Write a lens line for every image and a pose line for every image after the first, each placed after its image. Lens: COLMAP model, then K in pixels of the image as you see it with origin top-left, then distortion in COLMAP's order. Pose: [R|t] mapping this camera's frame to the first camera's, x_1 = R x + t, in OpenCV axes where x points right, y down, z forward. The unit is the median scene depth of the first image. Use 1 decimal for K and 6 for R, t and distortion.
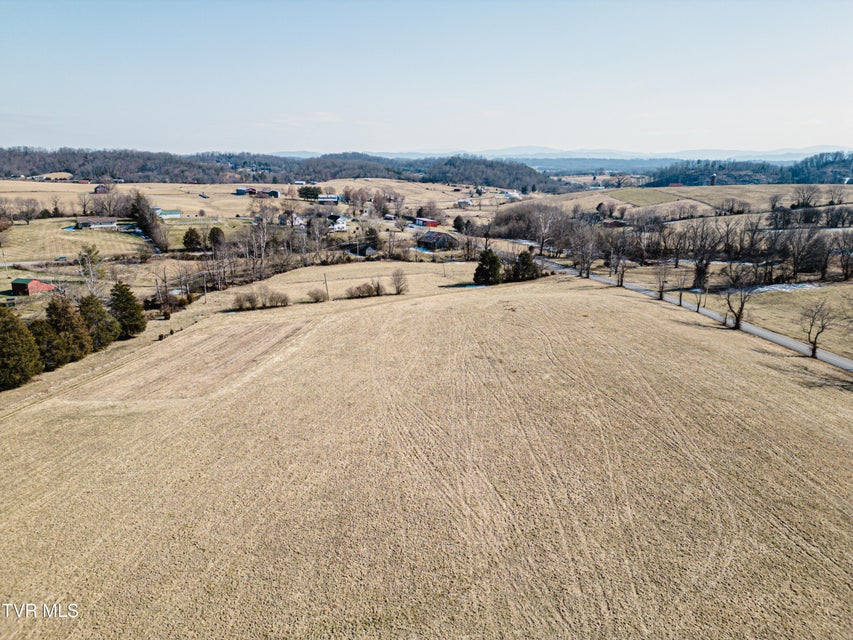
lens RADIAL K [[592.3, 0, 426.6], [0, 592.3, 321.7], [0, 0, 1]] dist [0.078590, -0.072418]
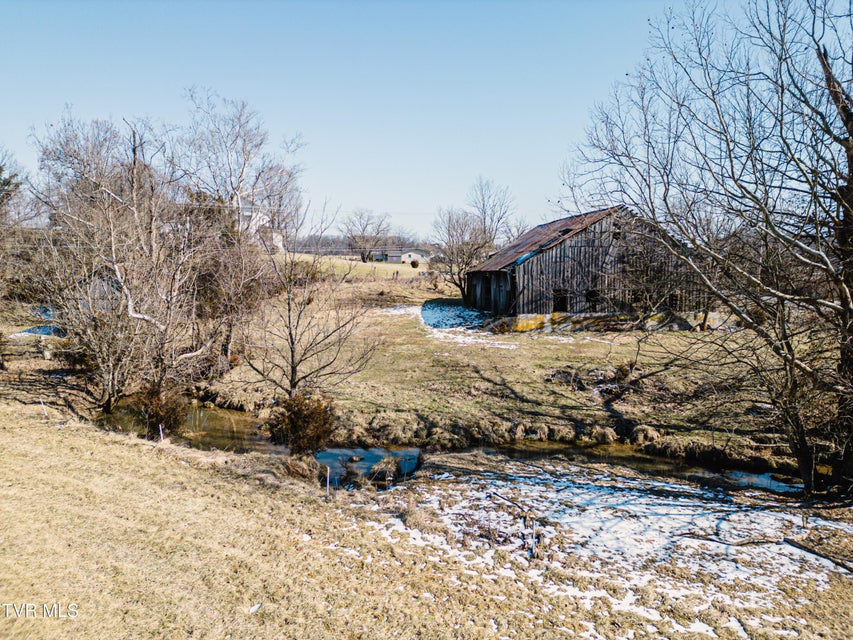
lens RADIAL K [[592.3, 0, 426.6], [0, 592.3, 321.7], [0, 0, 1]] dist [0.078590, -0.072418]
pose [[0.907667, 0.042548, -0.417529, 0.057602], [-0.109580, 0.984365, -0.137907, -0.108813], [0.405133, 0.170927, 0.898138, 0.951251]]
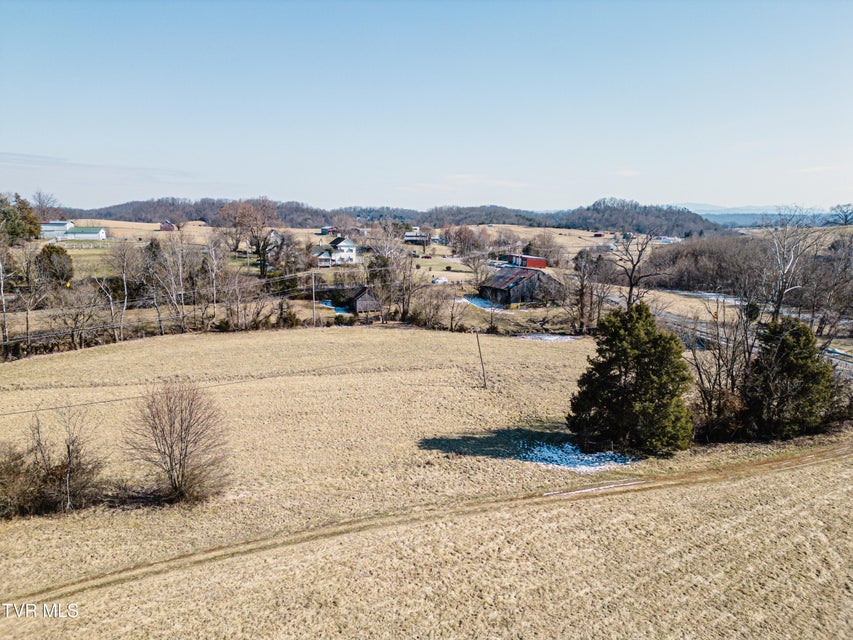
lens RADIAL K [[592.3, 0, 426.6], [0, 592.3, 321.7], [0, 0, 1]] dist [0.078590, -0.072418]
pose [[0.971575, 0.039163, -0.233471, 0.063915], [-0.060798, 0.994421, -0.086202, -0.071512], [0.228792, 0.097946, 0.968535, 0.599323]]
